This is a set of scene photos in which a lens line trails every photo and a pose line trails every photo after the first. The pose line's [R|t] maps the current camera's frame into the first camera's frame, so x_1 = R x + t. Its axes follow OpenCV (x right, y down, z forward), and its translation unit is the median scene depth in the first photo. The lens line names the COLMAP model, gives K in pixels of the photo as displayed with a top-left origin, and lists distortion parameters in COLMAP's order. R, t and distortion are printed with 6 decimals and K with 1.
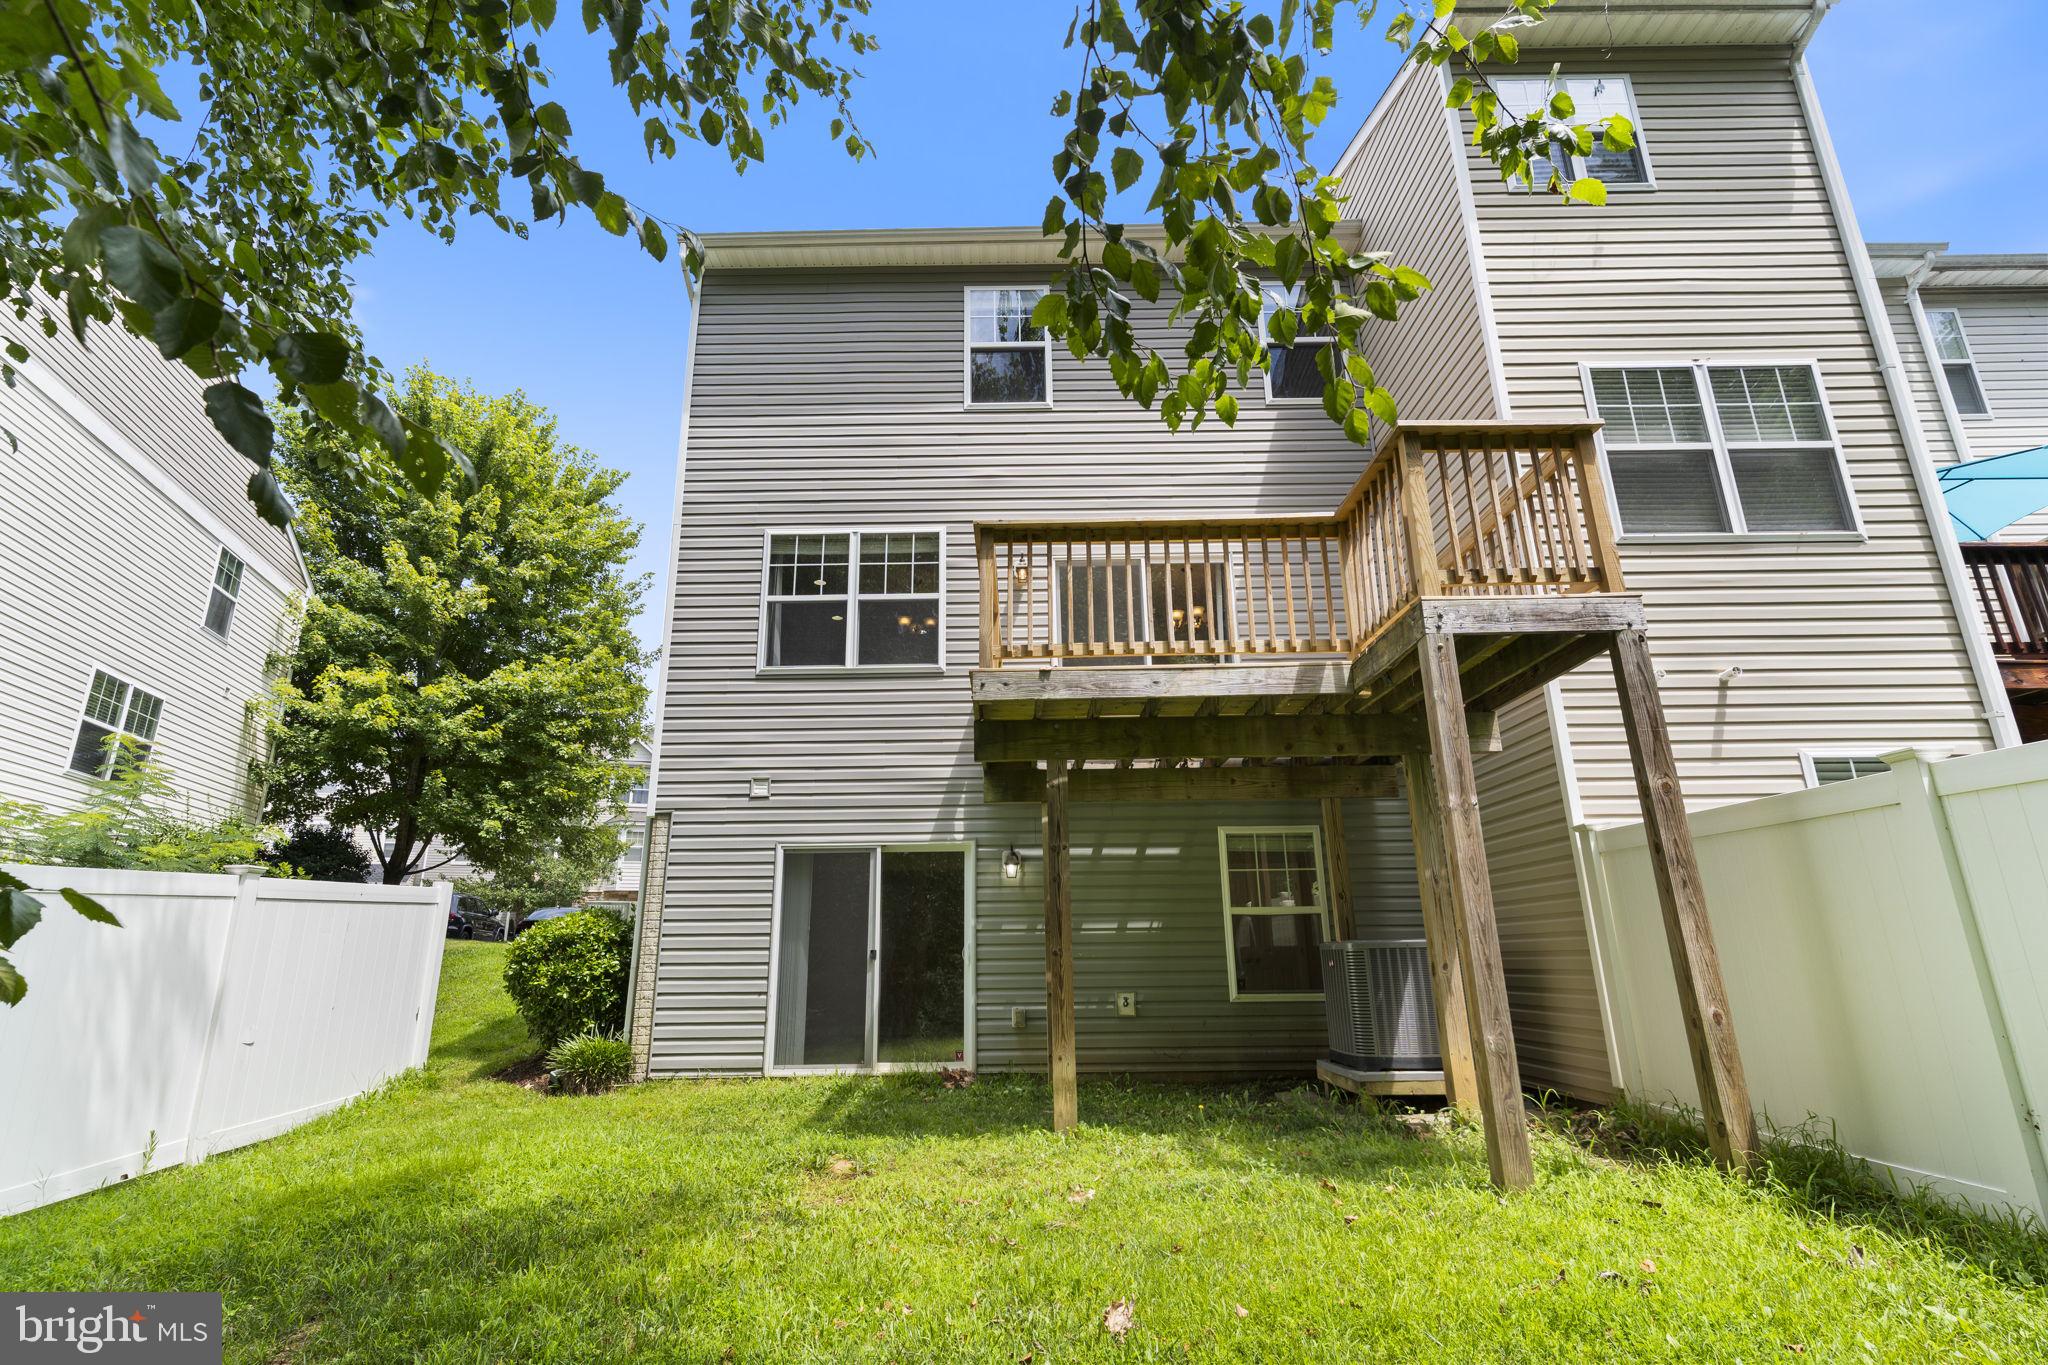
lens RADIAL K [[974.9, 0, 1024.0], [0, 974.9, 682.5], [0, 0, 1]] dist [0.015653, 0.001113]
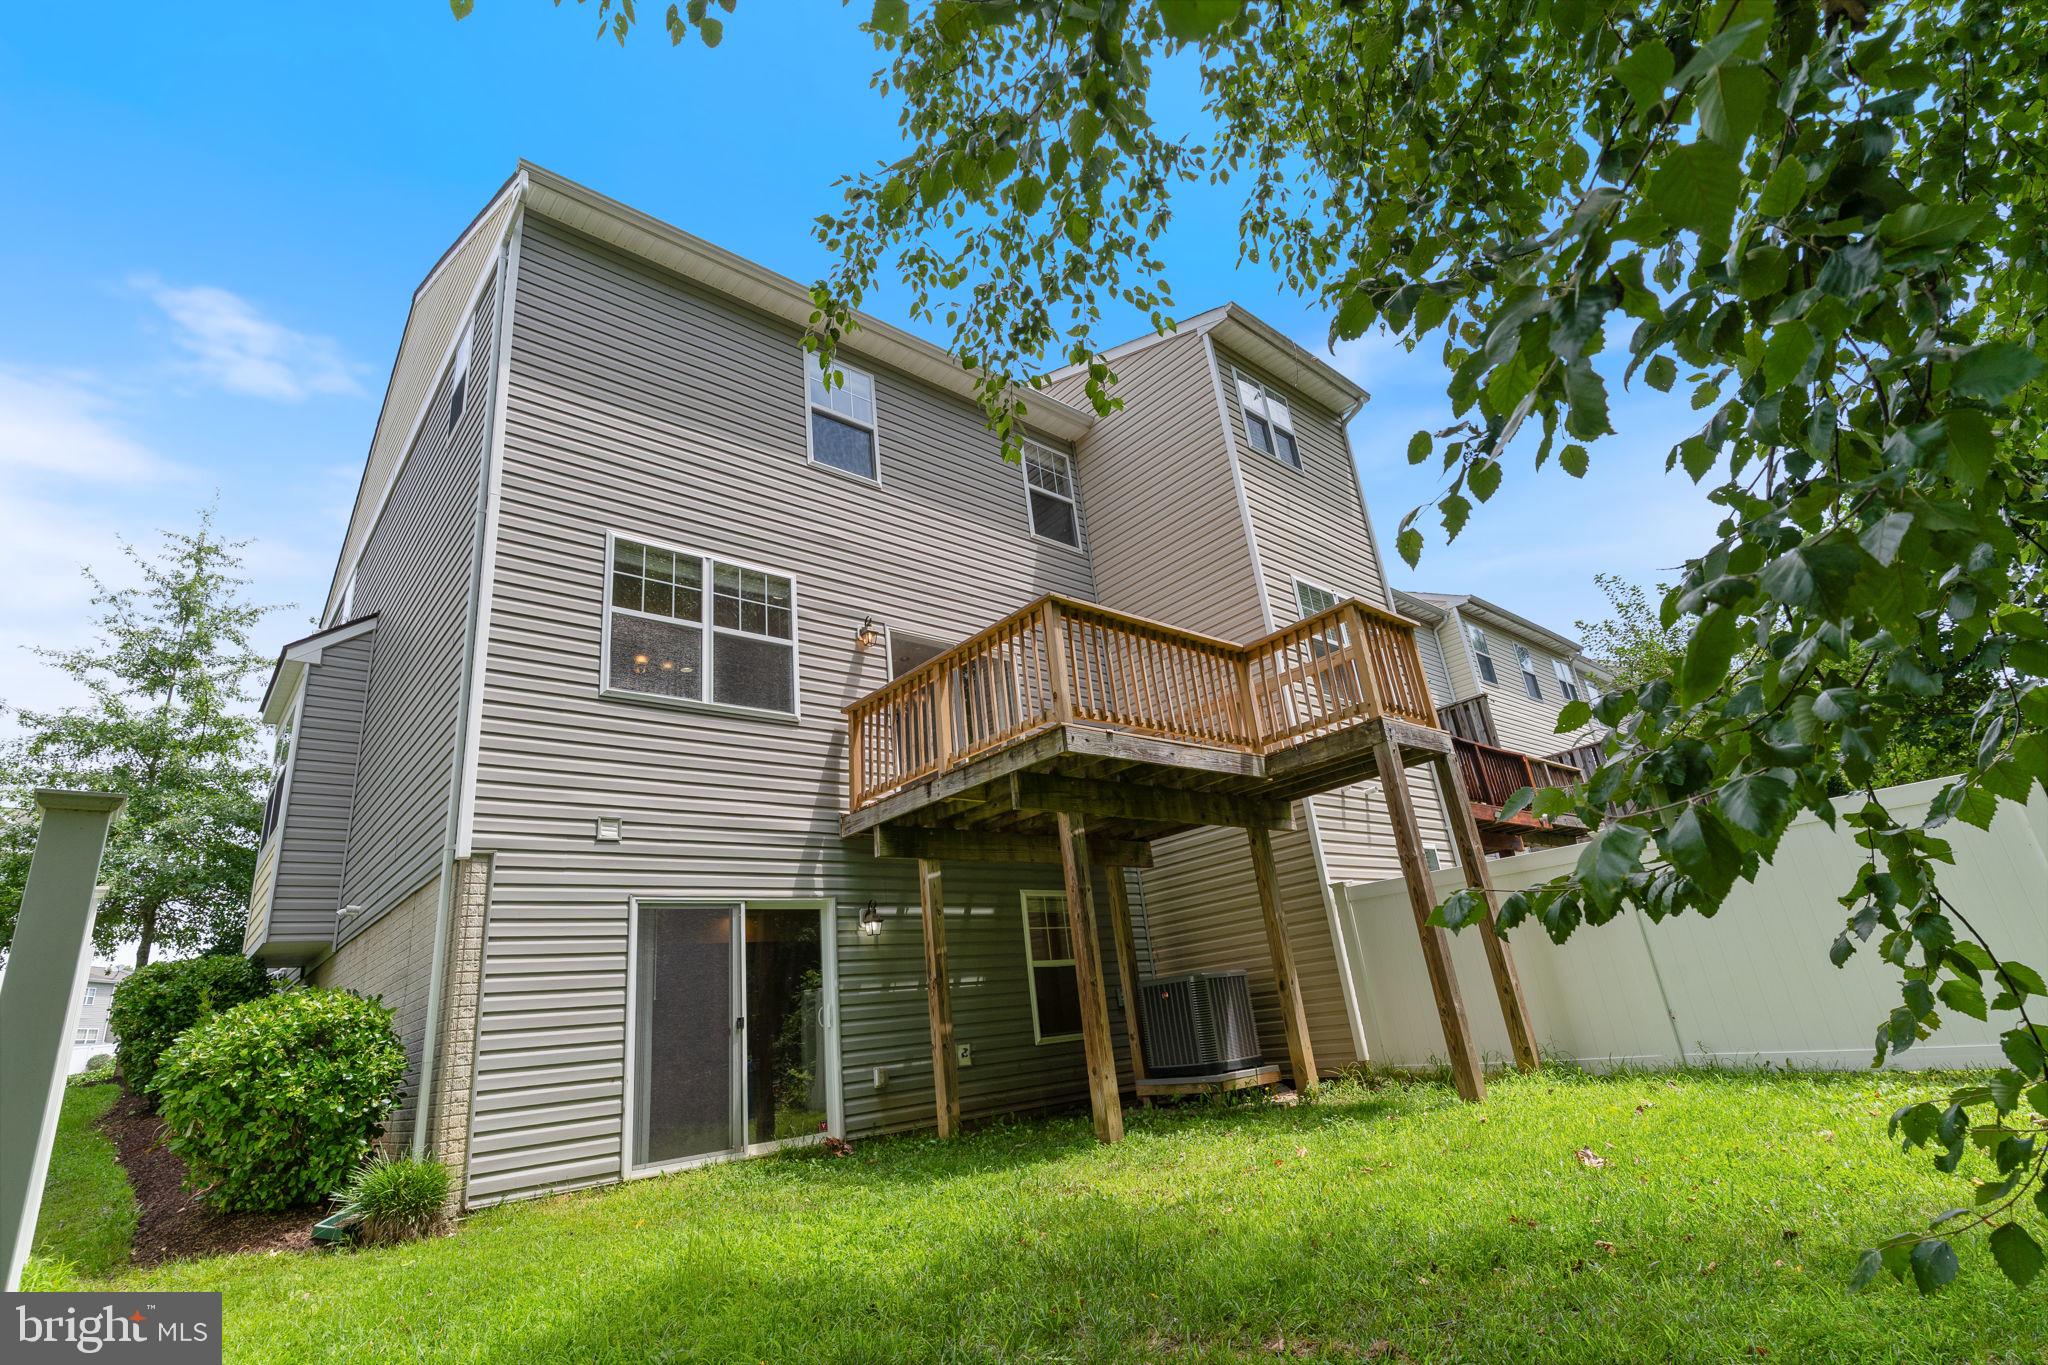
lens RADIAL K [[974.9, 0, 1024.0], [0, 974.9, 682.5], [0, 0, 1]] dist [0.015653, 0.001113]
pose [[0.751540, 0.161758, 0.639548, -0.567559], [-0.089009, 0.985471, -0.144655, 0.074213], [-0.653655, 0.051789, 0.755018, 0.127531]]
